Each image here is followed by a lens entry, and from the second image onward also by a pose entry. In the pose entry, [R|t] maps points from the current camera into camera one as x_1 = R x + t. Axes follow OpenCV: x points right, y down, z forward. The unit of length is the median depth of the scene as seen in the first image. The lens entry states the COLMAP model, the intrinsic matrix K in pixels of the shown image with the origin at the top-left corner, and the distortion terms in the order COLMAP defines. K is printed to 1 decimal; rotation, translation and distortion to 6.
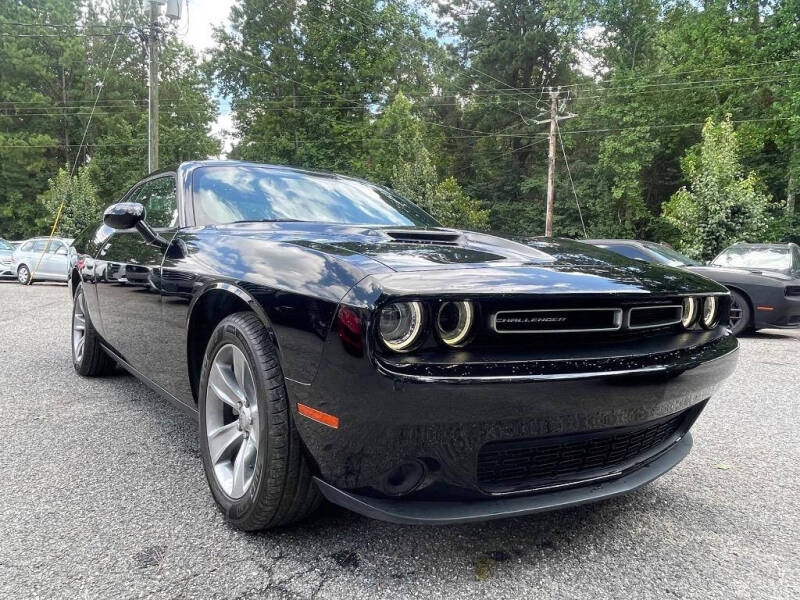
lens RADIAL K [[593.4, 0, 383.9], [0, 593.4, 302.5], [0, 0, 1]] dist [0.004267, -0.006695]
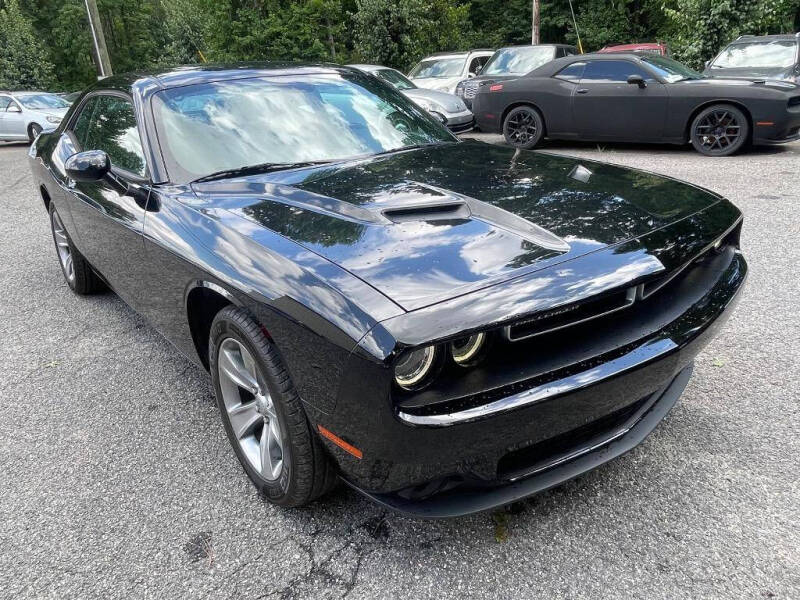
lens RADIAL K [[593.4, 0, 383.9], [0, 593.4, 302.5], [0, 0, 1]] dist [0.004267, -0.006695]
pose [[0.995201, -0.097771, 0.004063, -0.008382], [0.091832, 0.947481, 0.306343, -0.170899], [-0.033801, -0.304500, 0.951912, 0.047693]]
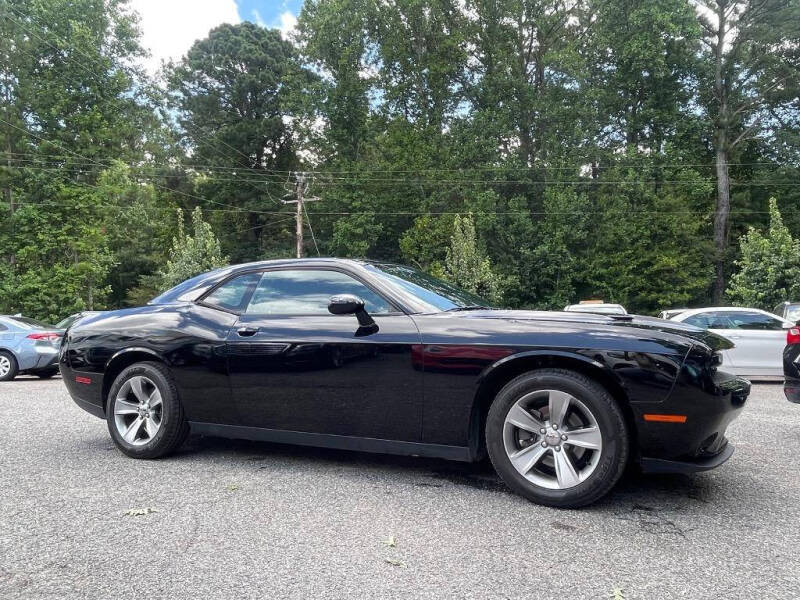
lens RADIAL K [[593.4, 0, 383.9], [0, 593.4, 302.5], [0, 0, 1]] dist [0.004267, -0.006695]
pose [[0.886278, -0.007085, 0.463100, -0.855476], [0.060656, 0.993047, -0.100890, -0.015984], [-0.459166, 0.117506, 0.880545, -0.131788]]
